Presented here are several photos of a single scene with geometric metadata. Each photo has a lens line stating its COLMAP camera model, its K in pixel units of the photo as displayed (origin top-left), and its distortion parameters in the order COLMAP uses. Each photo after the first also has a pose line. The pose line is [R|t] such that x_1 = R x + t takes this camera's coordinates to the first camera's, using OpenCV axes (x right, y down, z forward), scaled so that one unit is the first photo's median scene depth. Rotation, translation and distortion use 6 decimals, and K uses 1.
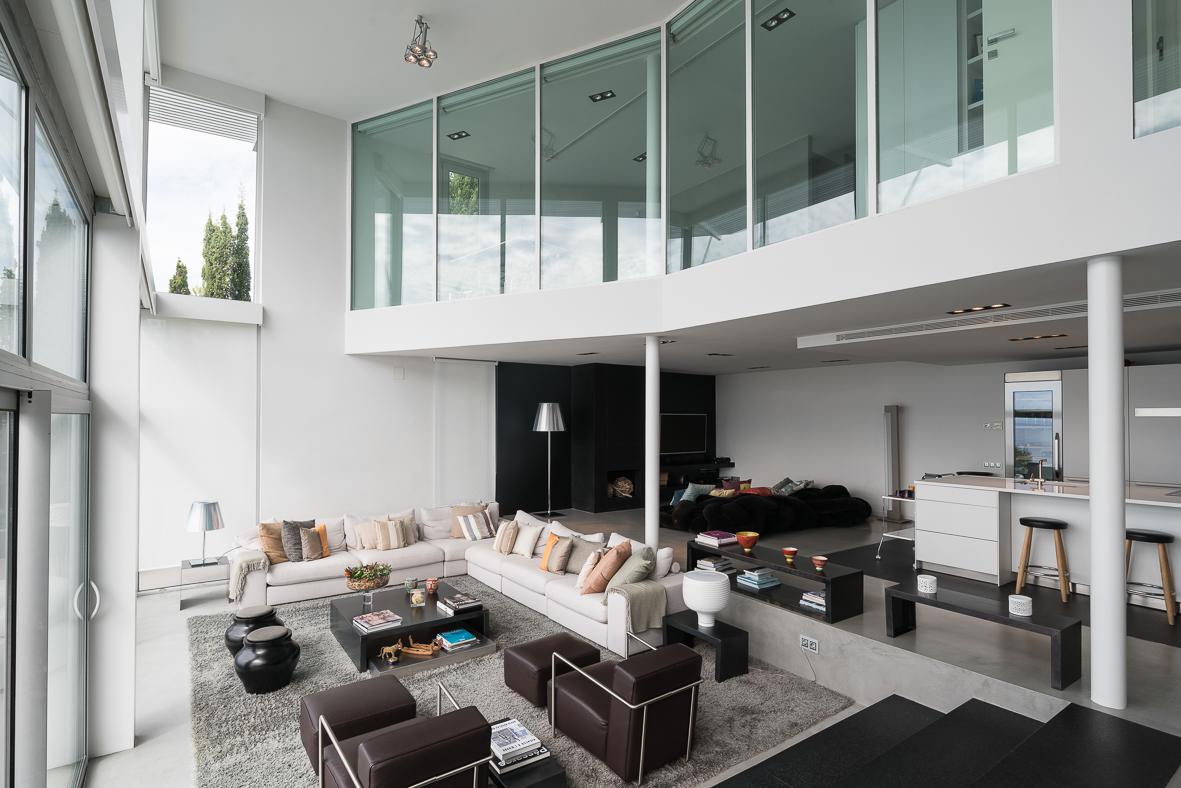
lens RADIAL K [[573.1, 0, 589.9], [0, 573.1, 404.1], [0, 0, 1]] dist [0.002914, -0.002639]
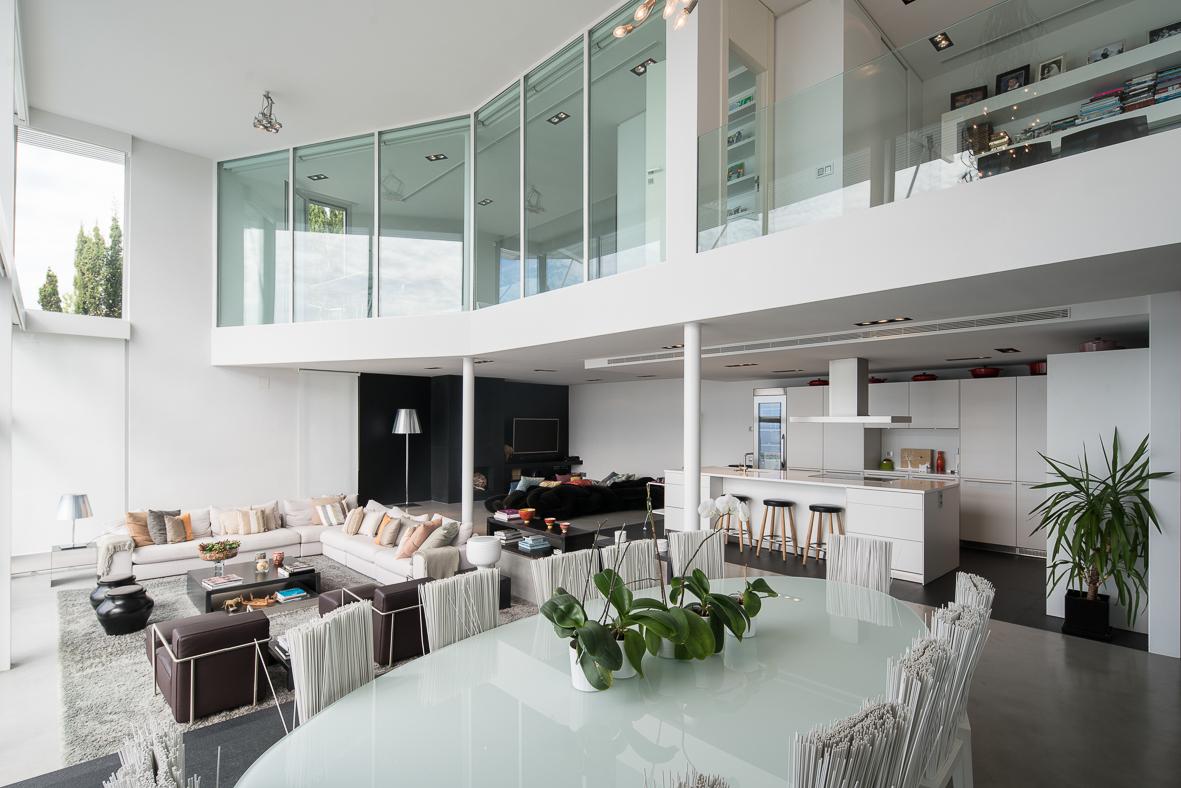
lens RADIAL K [[573.1, 0, 593.0], [0, 573.1, 415.5], [0, 0, 1]] dist [0.002914, -0.002639]
pose [[0.990995, 0.004298, 0.133834, 0.196931], [-0.006106, 0.999896, 0.013102, -0.008513], [-0.133763, -0.013801, 0.990917, -0.264824]]
